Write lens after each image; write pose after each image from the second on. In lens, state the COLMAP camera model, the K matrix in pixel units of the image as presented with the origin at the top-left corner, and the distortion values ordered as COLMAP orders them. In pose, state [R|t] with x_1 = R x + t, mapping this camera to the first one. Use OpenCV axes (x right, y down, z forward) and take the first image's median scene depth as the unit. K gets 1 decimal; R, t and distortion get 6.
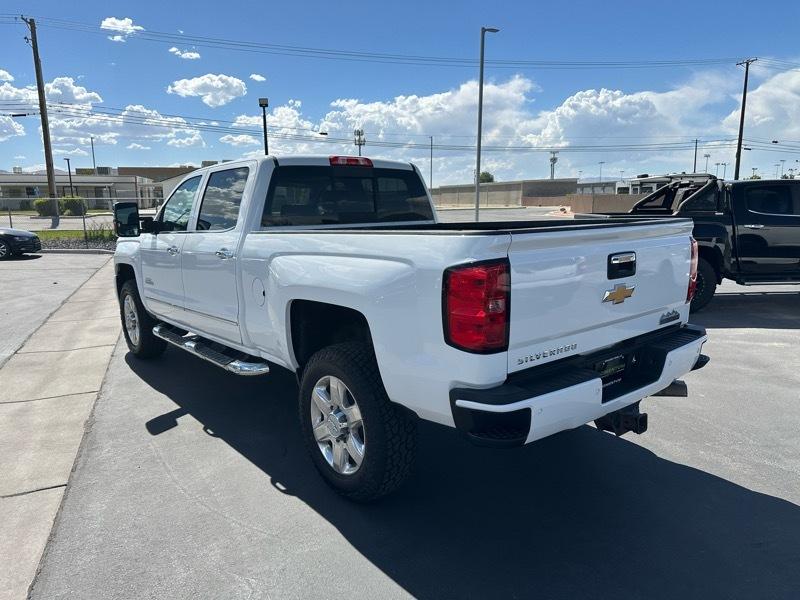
lens RADIAL K [[573.4, 0, 402.2], [0, 573.4, 303.5], [0, 0, 1]] dist [0.011092, -0.010447]
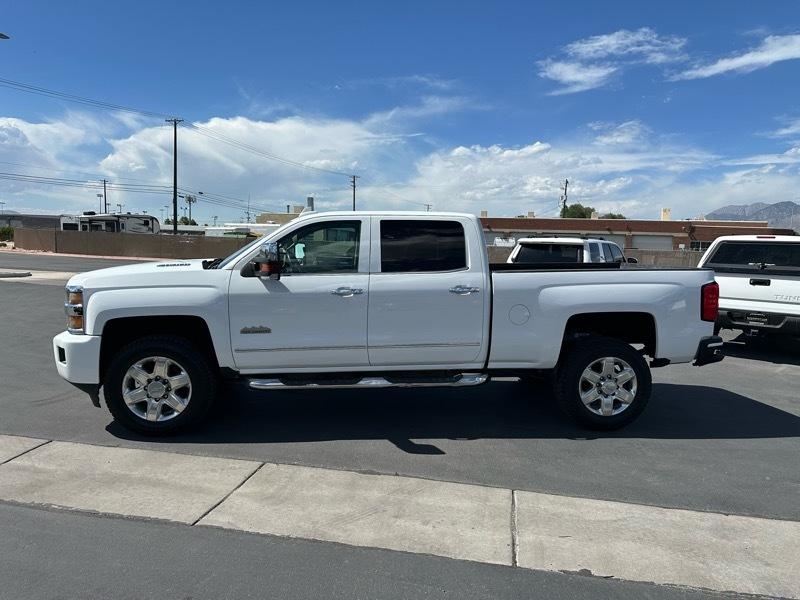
lens RADIAL K [[573.4, 0, 402.2], [0, 573.4, 303.5], [0, 0, 1]] dist [0.011092, -0.010447]
pose [[0.552416, -0.055712, 0.831704, -0.110874], [0.109777, 0.993936, -0.006334, -0.005176], [-0.826308, 0.094801, 0.555182, 0.034122]]
